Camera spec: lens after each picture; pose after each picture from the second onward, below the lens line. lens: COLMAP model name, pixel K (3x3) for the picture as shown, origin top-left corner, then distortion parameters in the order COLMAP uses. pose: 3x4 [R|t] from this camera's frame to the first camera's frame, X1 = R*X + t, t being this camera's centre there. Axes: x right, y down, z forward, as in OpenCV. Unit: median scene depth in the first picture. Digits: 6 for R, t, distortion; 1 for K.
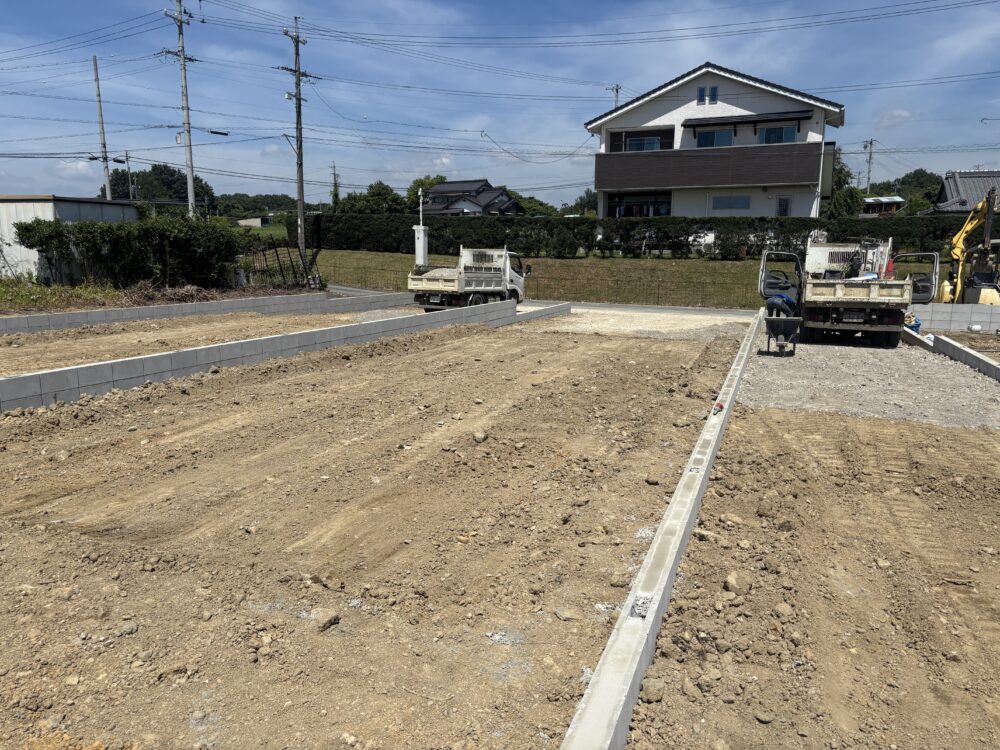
lens RADIAL K [[752.7, 0, 495.8], [0, 752.7, 385.1], [0, 0, 1]] dist [0.051081, -0.052924]
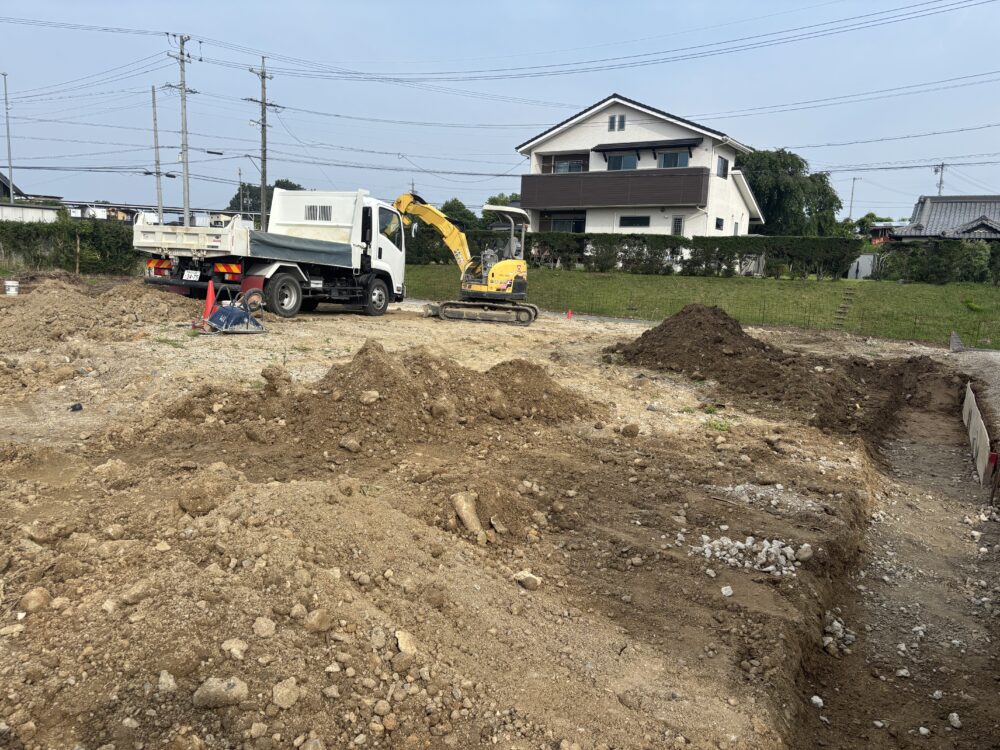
lens RADIAL K [[752.7, 0, 503.3], [0, 752.7, 381.8], [0, 0, 1]] dist [0.051081, -0.052924]
pose [[0.985830, 0.056067, -0.158102, 0.311797], [-0.060334, 0.997929, -0.022321, 0.023874], [0.156523, 0.031544, 0.987170, -0.089327]]
